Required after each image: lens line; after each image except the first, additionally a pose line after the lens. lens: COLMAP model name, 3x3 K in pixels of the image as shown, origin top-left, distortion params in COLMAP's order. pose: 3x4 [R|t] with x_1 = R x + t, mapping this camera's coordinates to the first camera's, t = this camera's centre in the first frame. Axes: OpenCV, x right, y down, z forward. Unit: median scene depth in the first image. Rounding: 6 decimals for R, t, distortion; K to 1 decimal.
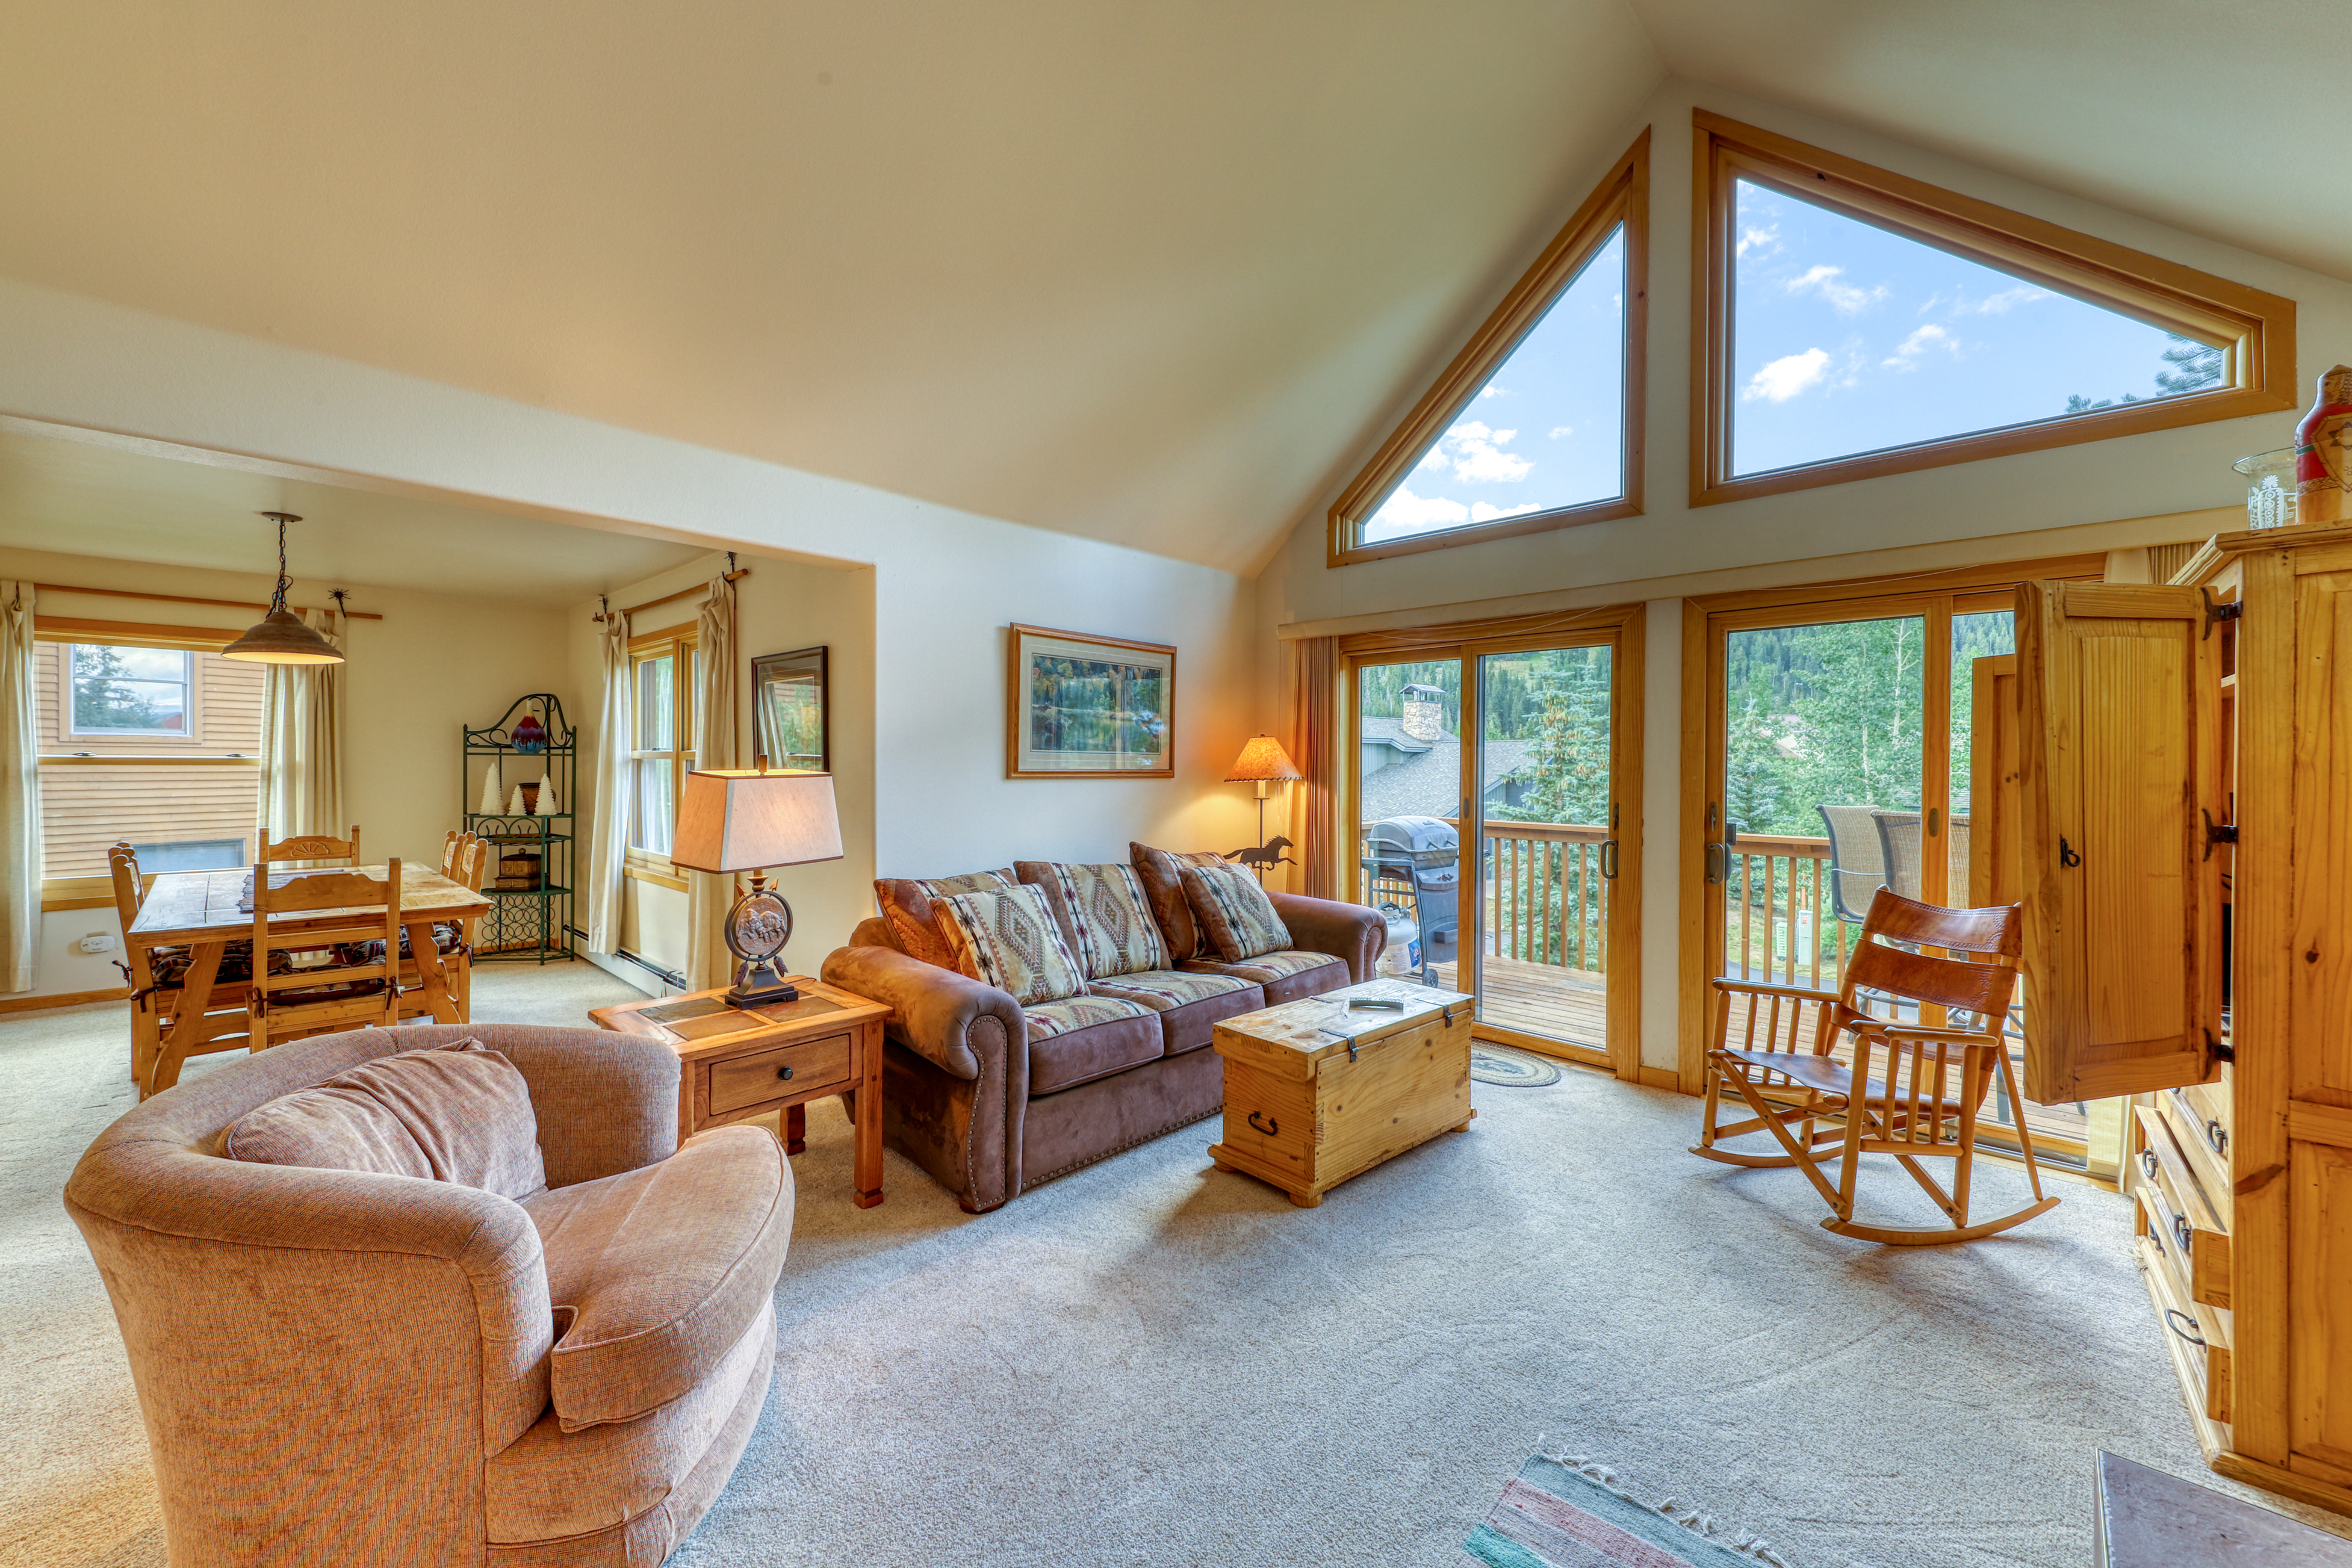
lens RADIAL K [[918.4, 0, 1173.5], [0, 918.4, 772.9], [0, 0, 1]] dist [0.010016, -0.002434]
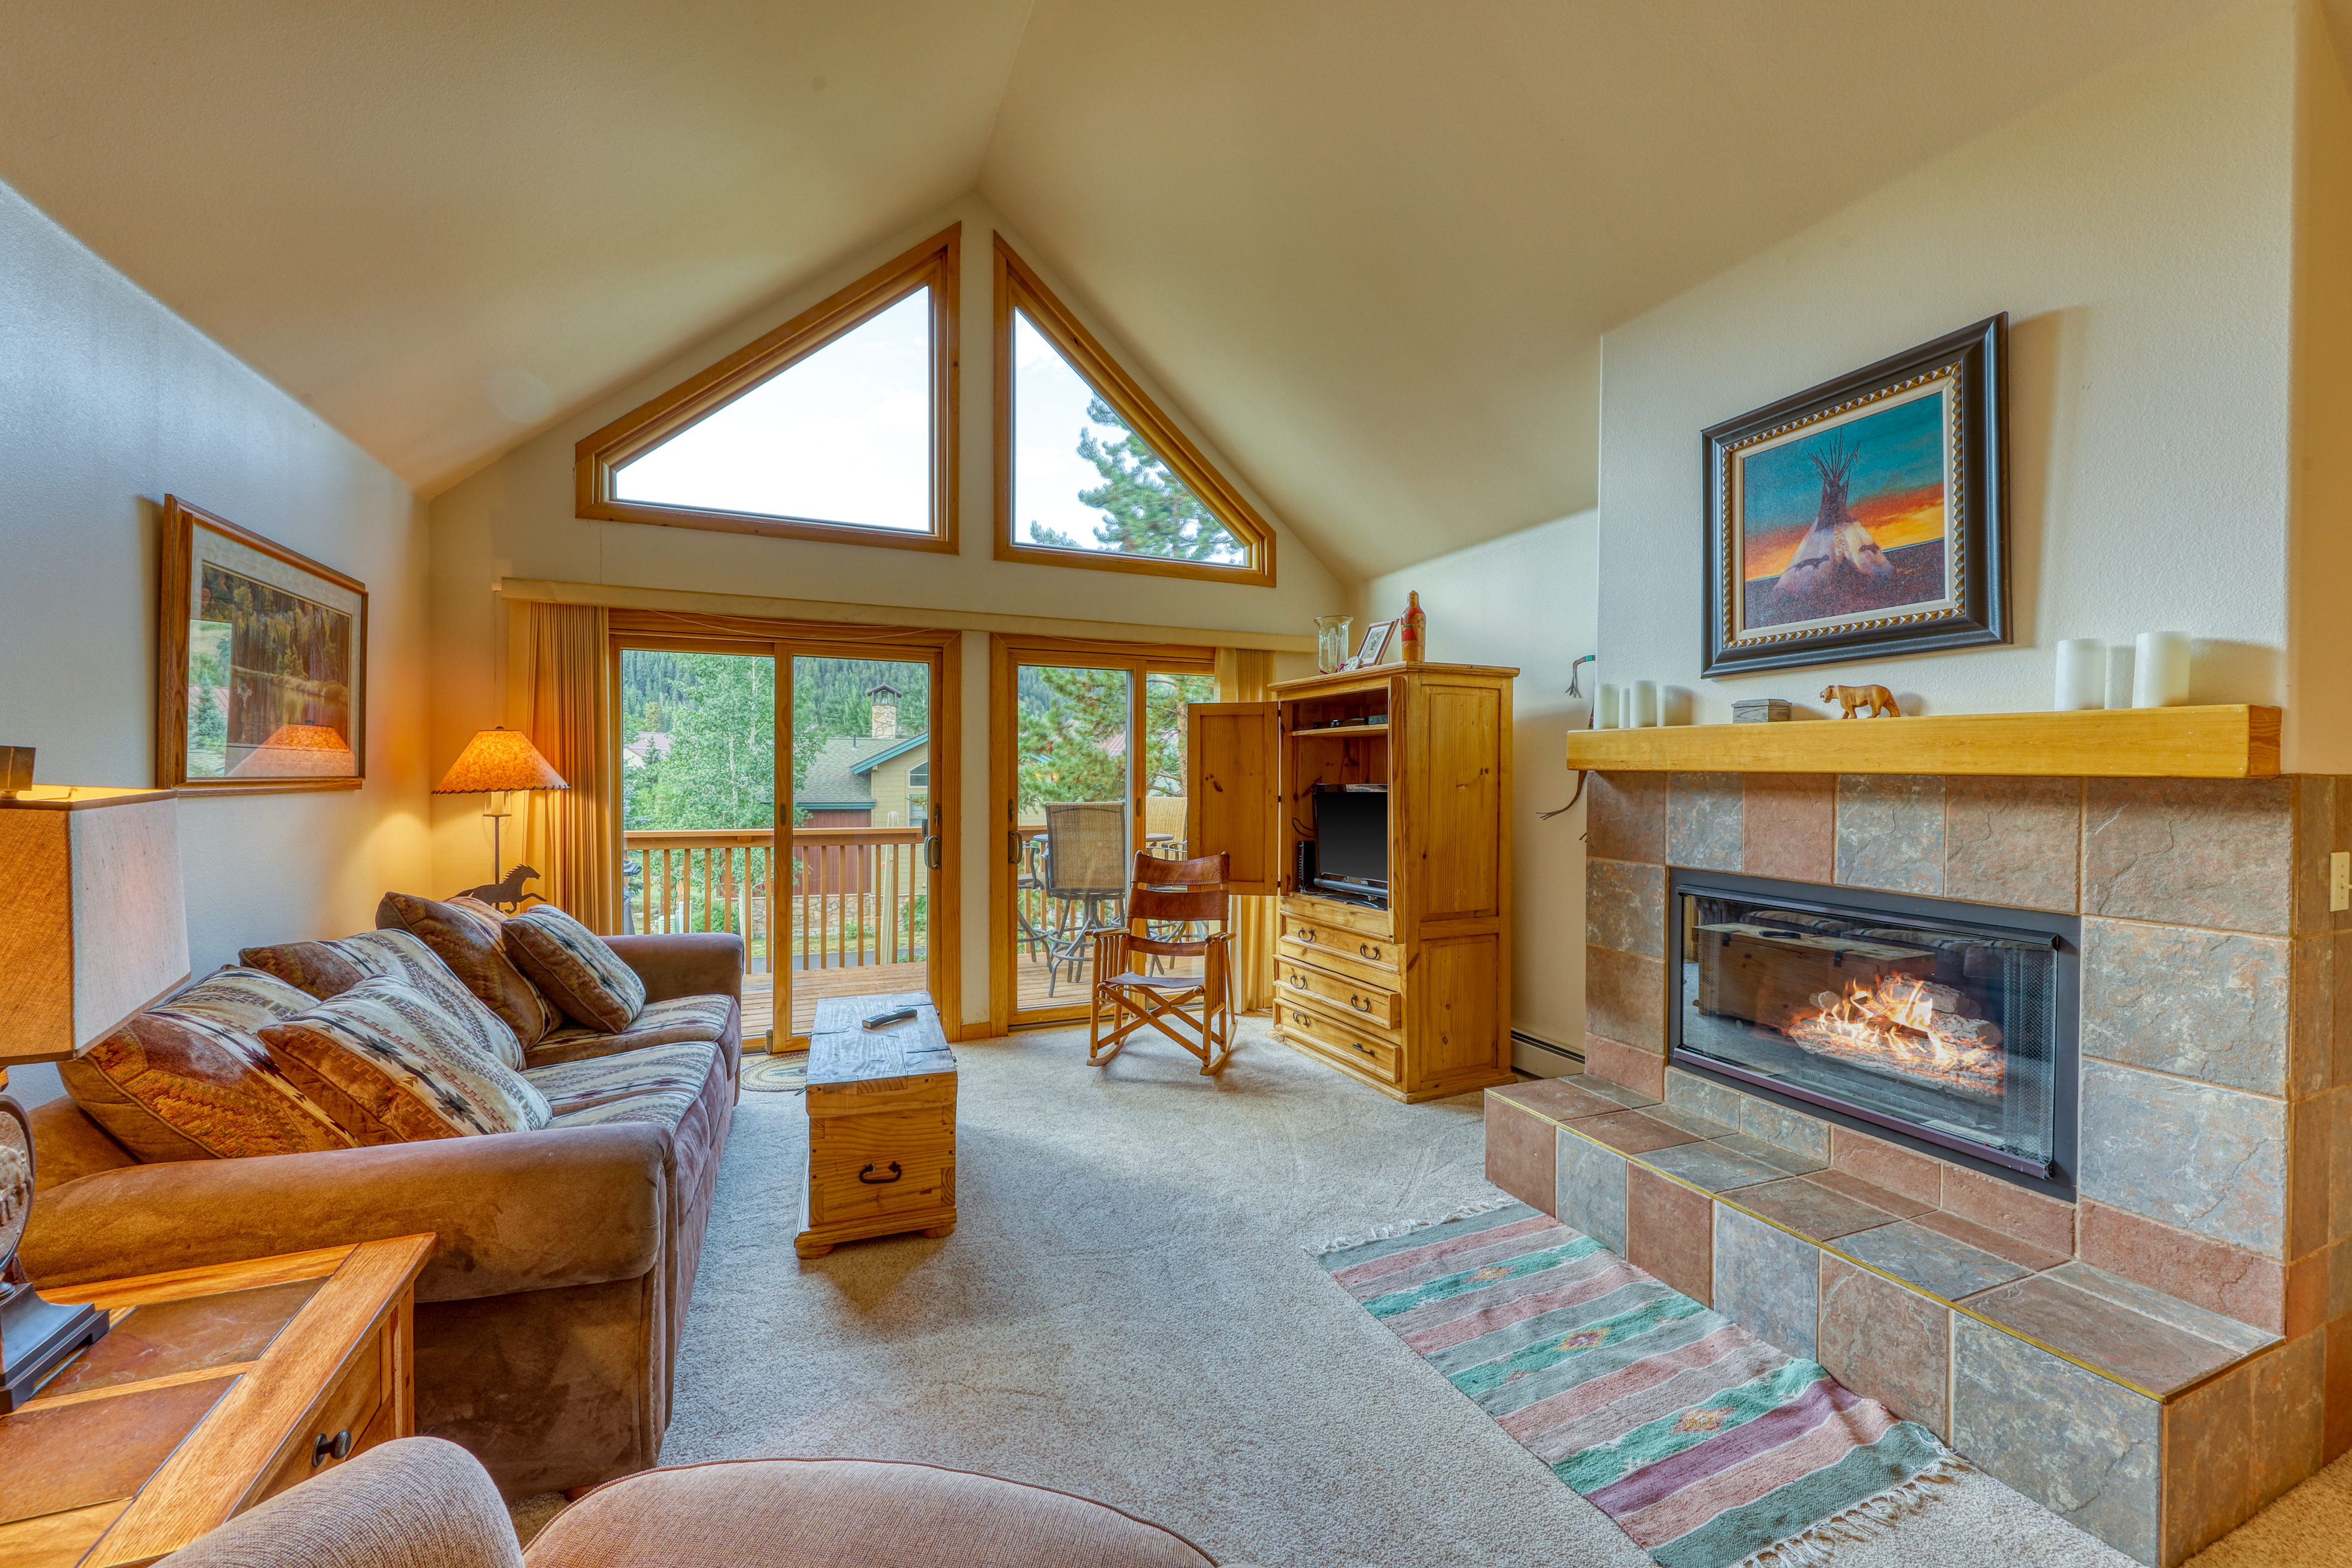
lens RADIAL K [[918.4, 0, 1153.3], [0, 918.4, 785.1], [0, 0, 1]] dist [0.010016, -0.002434]
pose [[0.408856, -0.016118, 0.912457, -0.445481], [0.006245, 0.999870, 0.014864, -0.004478], [-0.912577, -0.000379, 0.408904, 0.292544]]
